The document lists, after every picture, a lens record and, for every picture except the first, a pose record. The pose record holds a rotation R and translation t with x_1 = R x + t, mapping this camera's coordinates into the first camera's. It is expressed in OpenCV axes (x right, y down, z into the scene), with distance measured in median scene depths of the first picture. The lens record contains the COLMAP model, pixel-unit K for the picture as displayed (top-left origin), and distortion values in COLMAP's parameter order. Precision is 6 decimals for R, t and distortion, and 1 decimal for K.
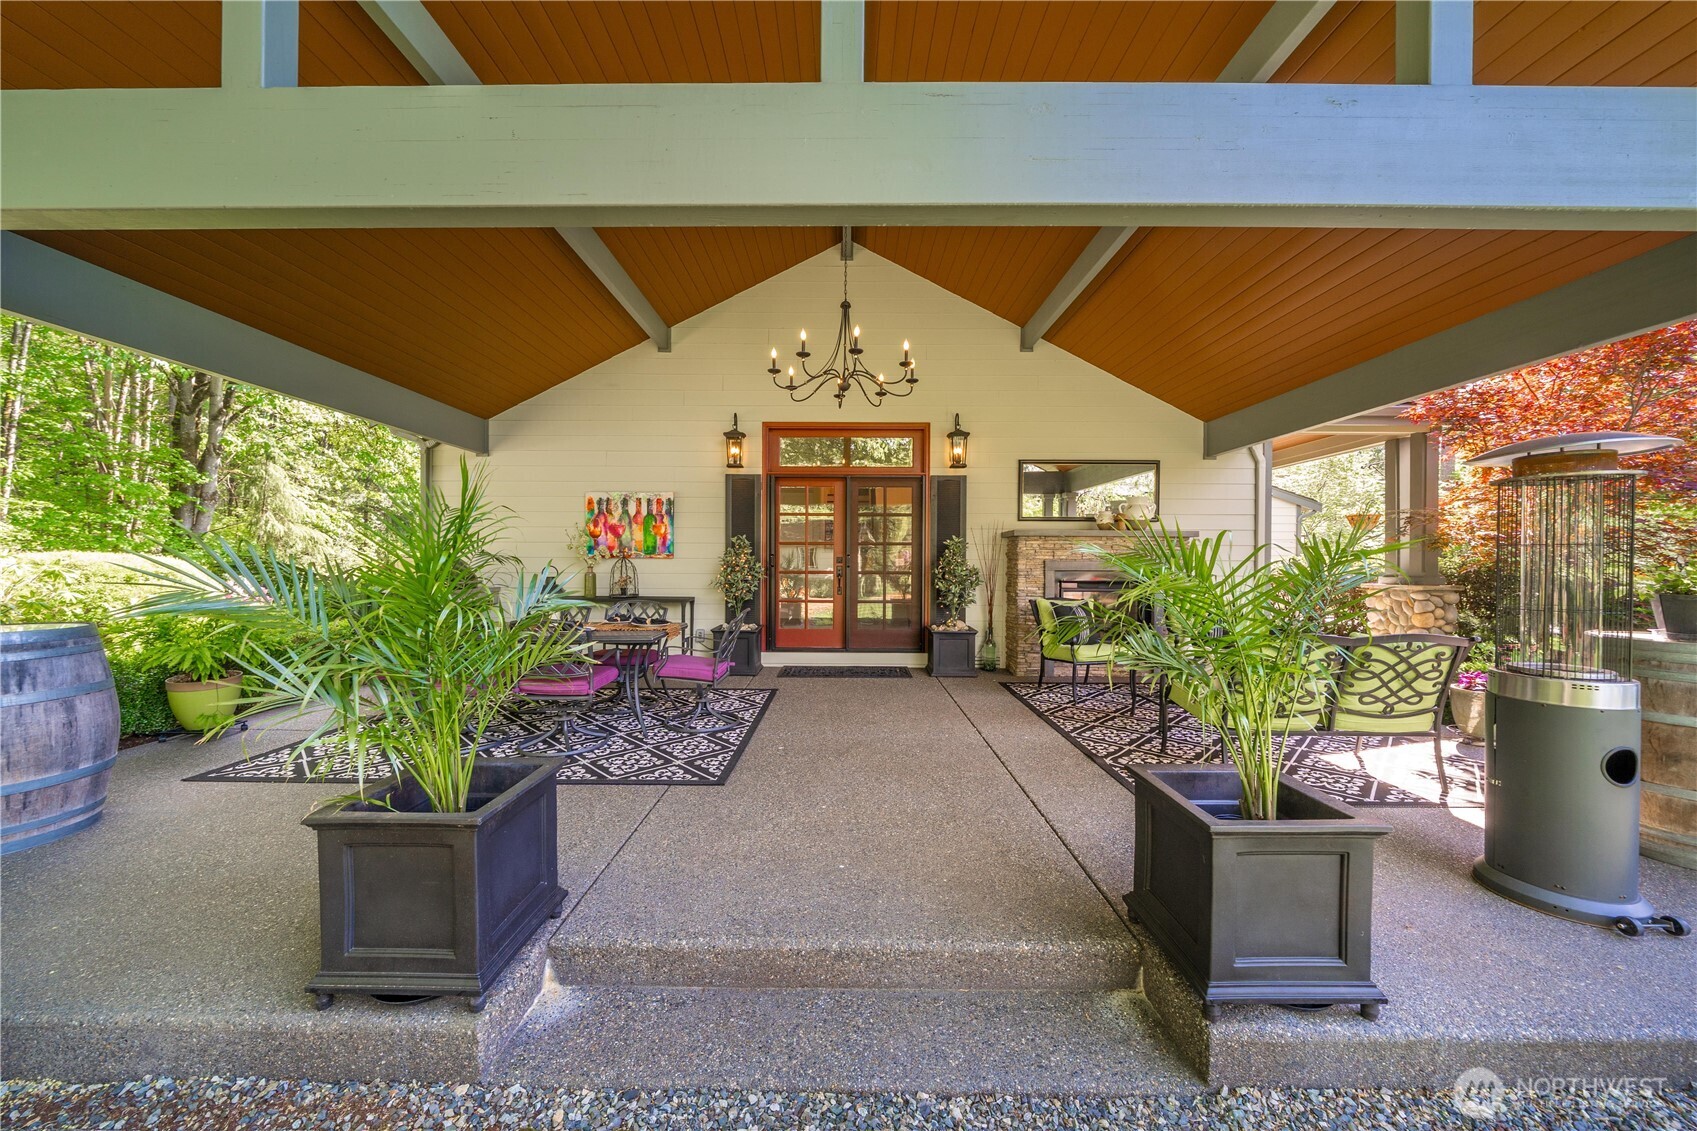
lens RADIAL K [[602.1, 0, 846.3], [0, 602.1, 566.2], [0, 0, 1]] dist [-0.003877, 0.000387]
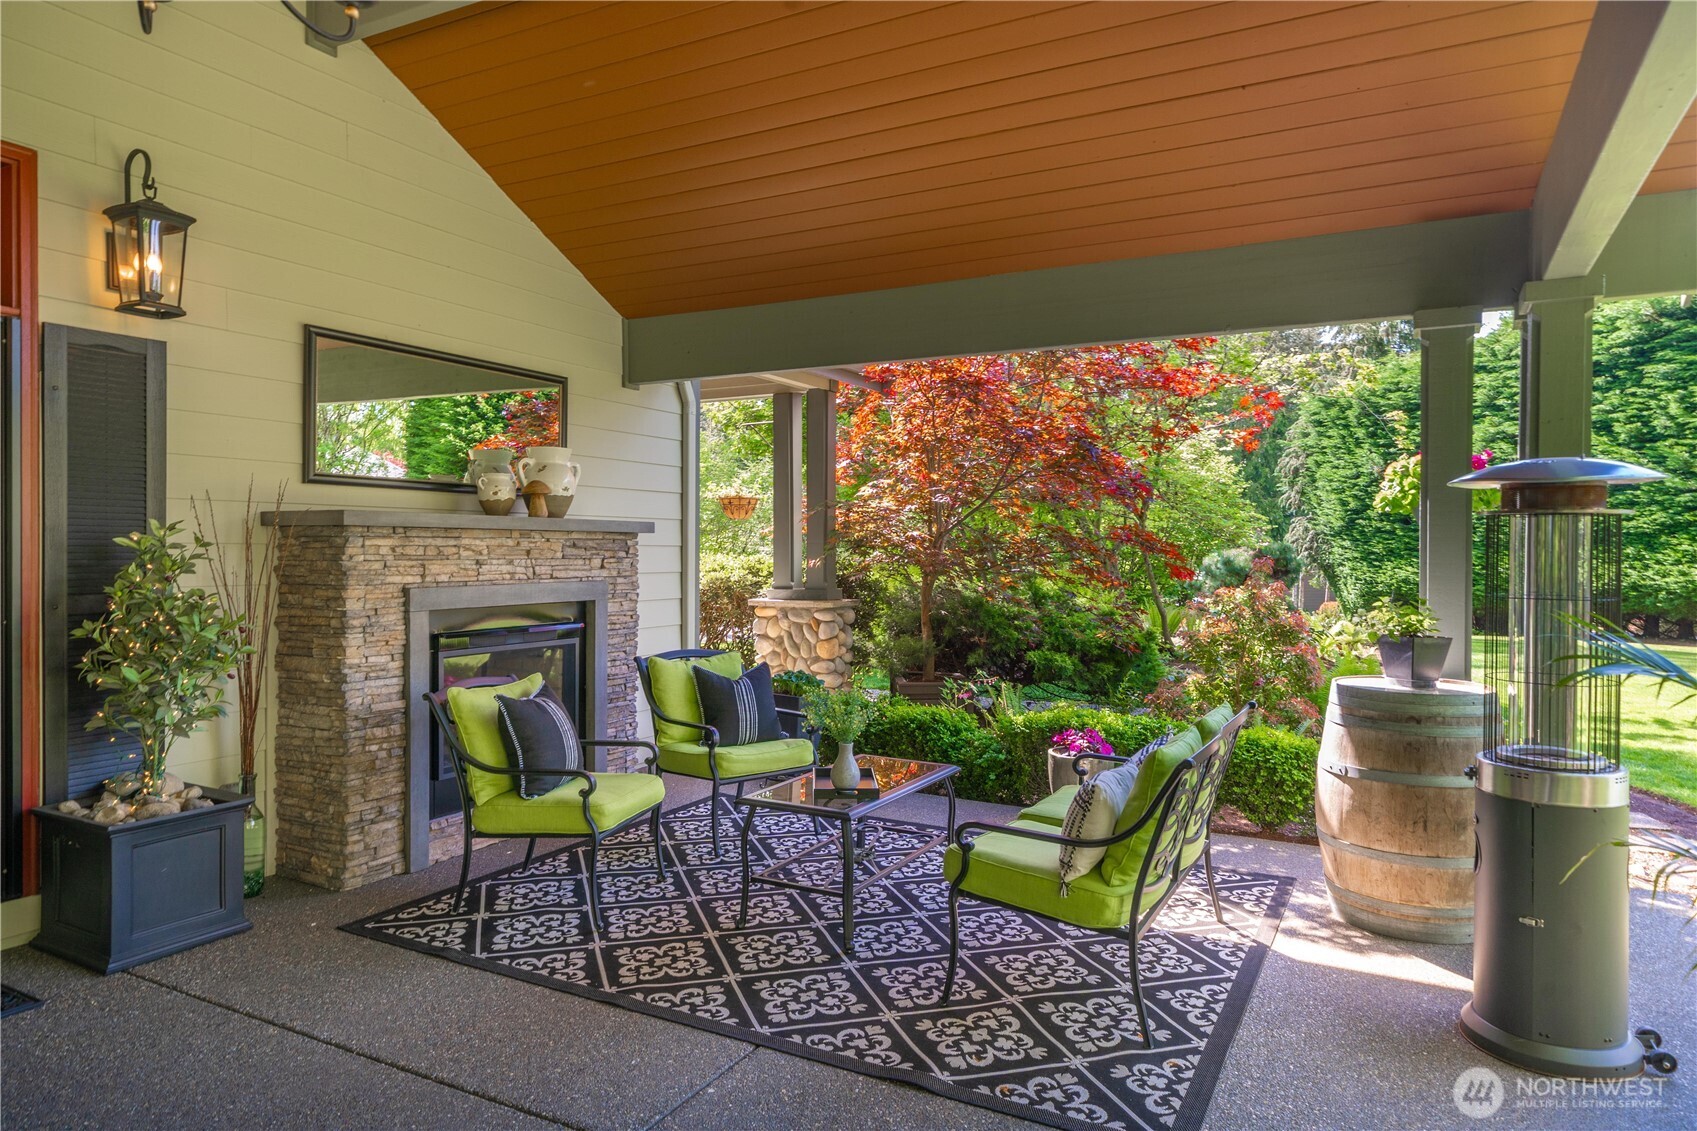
lens RADIAL K [[1046.9, 0, 850.1], [0, 1046.9, 560.9], [0, 0, 1]] dist [0.003394, 0.000377]
pose [[0.472507, -0.014290, 0.881211, -0.142965], [0.004147, 0.999894, 0.013991, -0.033948], [-0.881317, -0.002956, 0.472516, 0.379046]]
